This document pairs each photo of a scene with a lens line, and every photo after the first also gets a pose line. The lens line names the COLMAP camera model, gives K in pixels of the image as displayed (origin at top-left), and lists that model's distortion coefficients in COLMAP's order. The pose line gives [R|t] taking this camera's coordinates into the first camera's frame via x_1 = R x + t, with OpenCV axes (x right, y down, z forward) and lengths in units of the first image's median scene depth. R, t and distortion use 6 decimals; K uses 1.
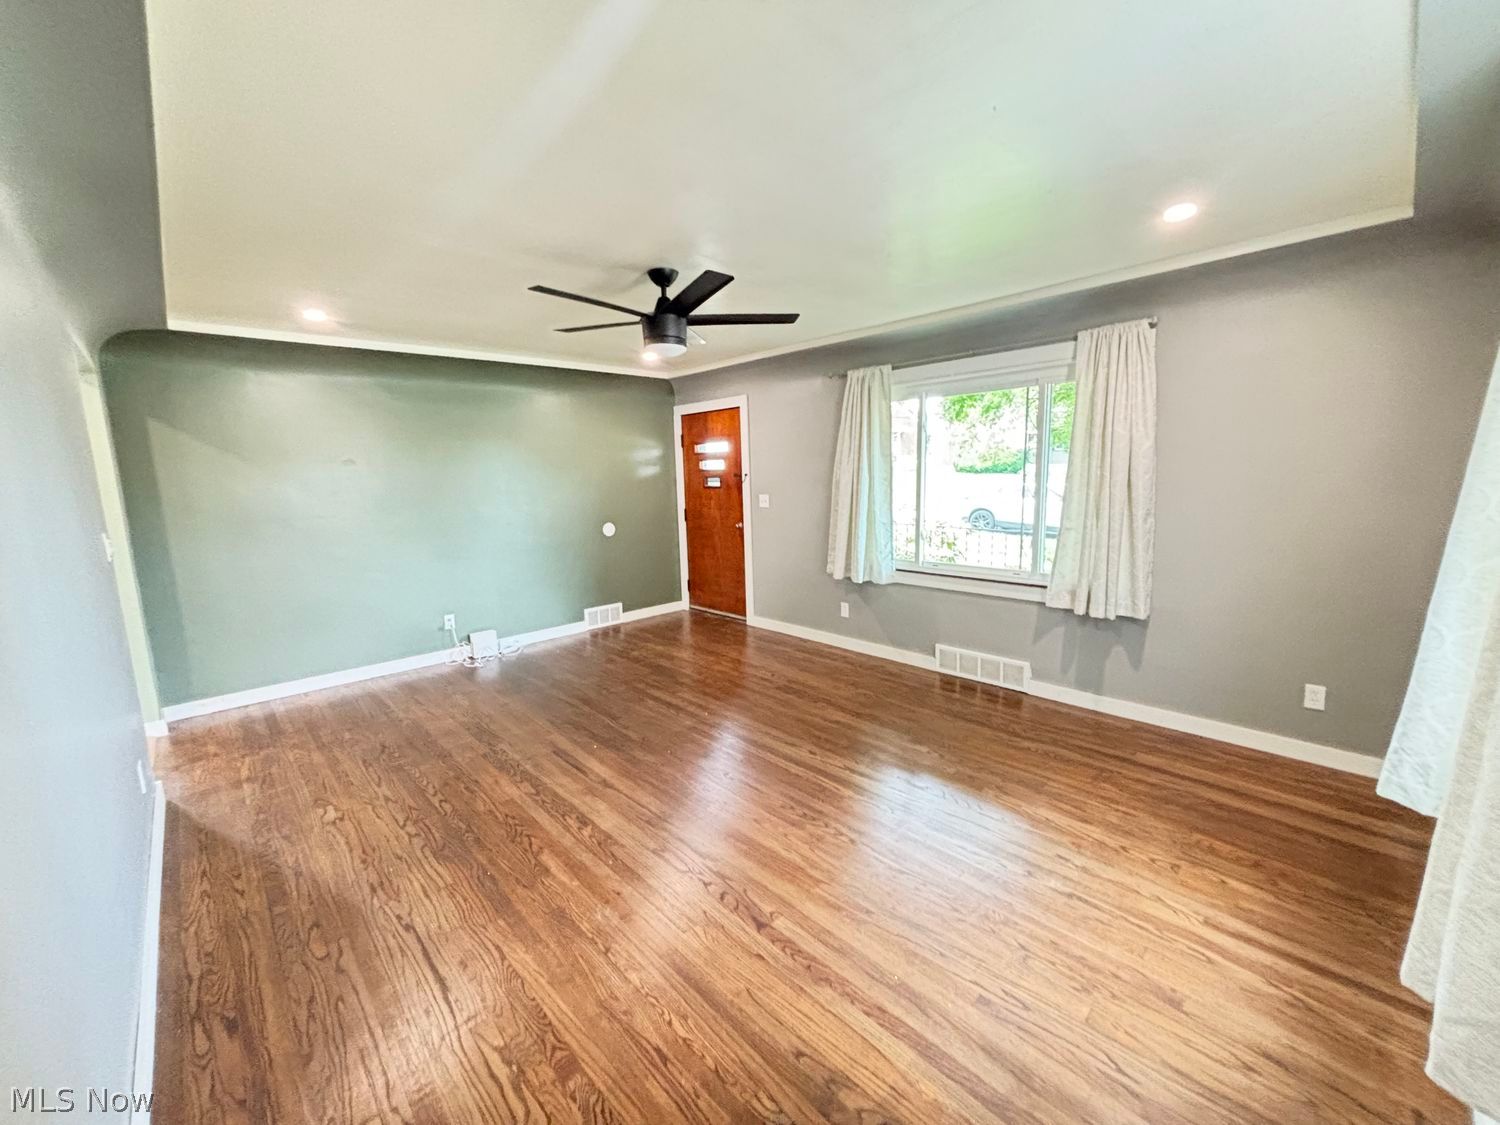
lens RADIAL K [[602.0, 0, 748.6], [0, 602.0, 560.6], [0, 0, 1]] dist [-0.001738, 0.000445]
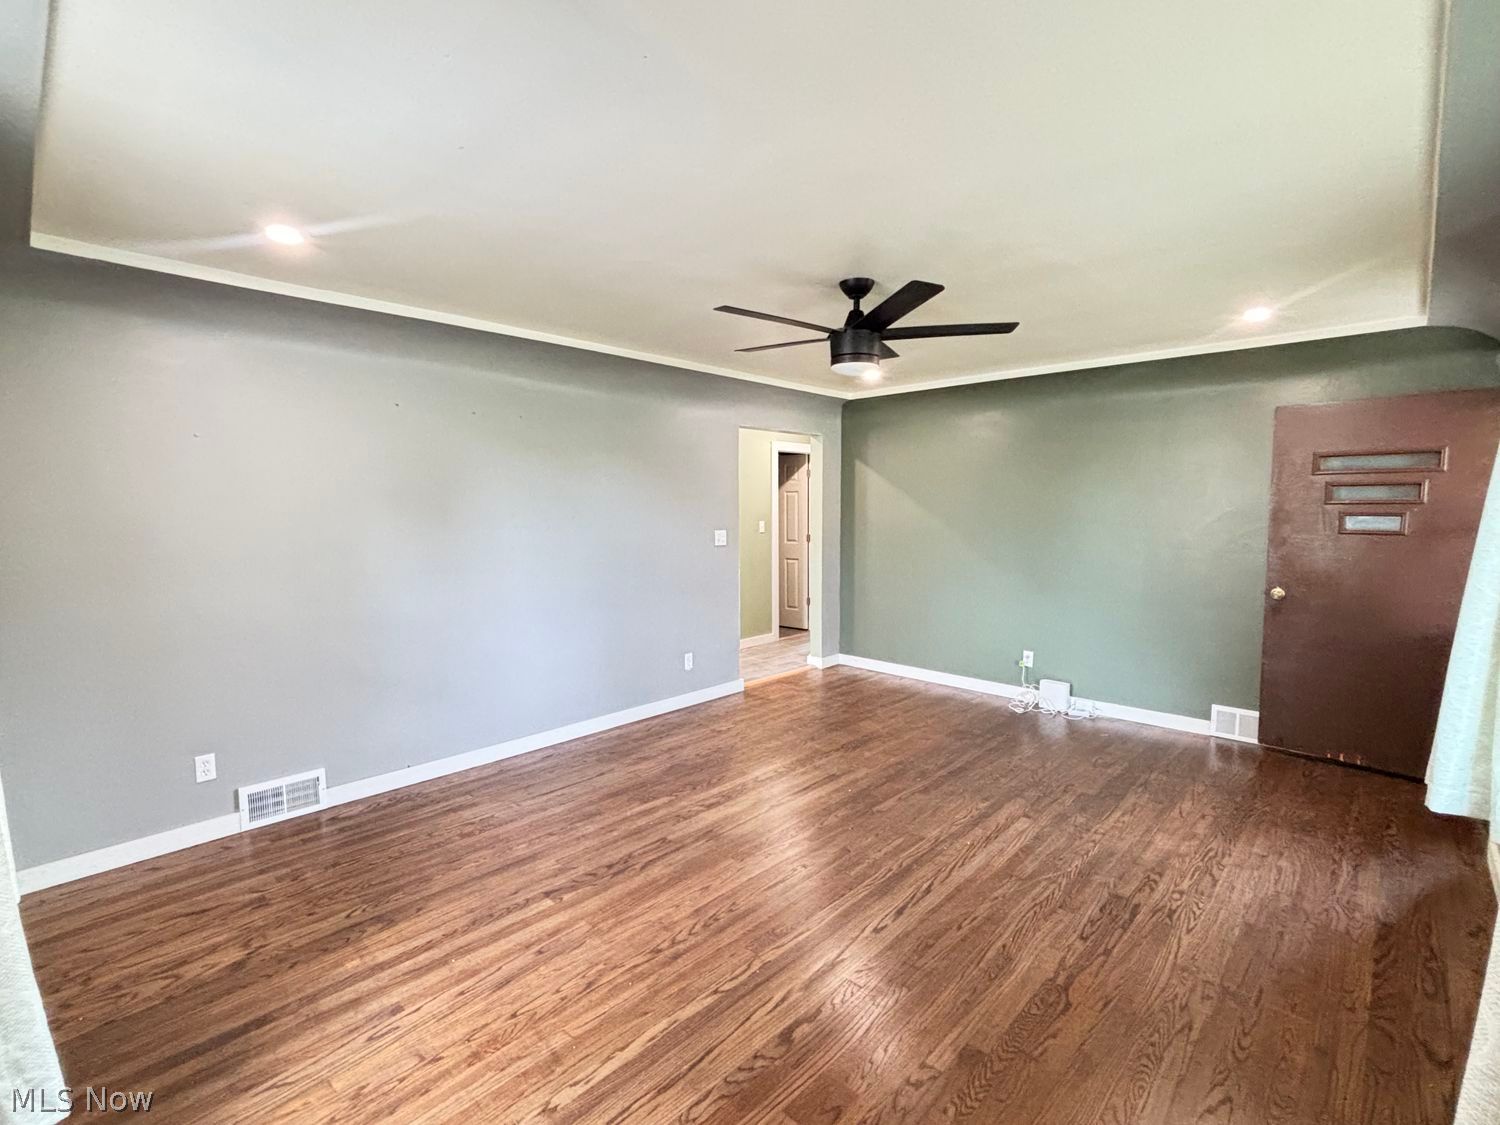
lens RADIAL K [[693.1, 0, 750.0], [0, 693.1, 562.5], [0, 0, 1]] dist [-0.019155, -0.000006]
pose [[0.064563, 0.112236, -0.991582, 0.906704], [-0.152746, 0.983057, 0.101326, -0.152568], [0.986154, 0.144918, 0.080613, 0.829150]]
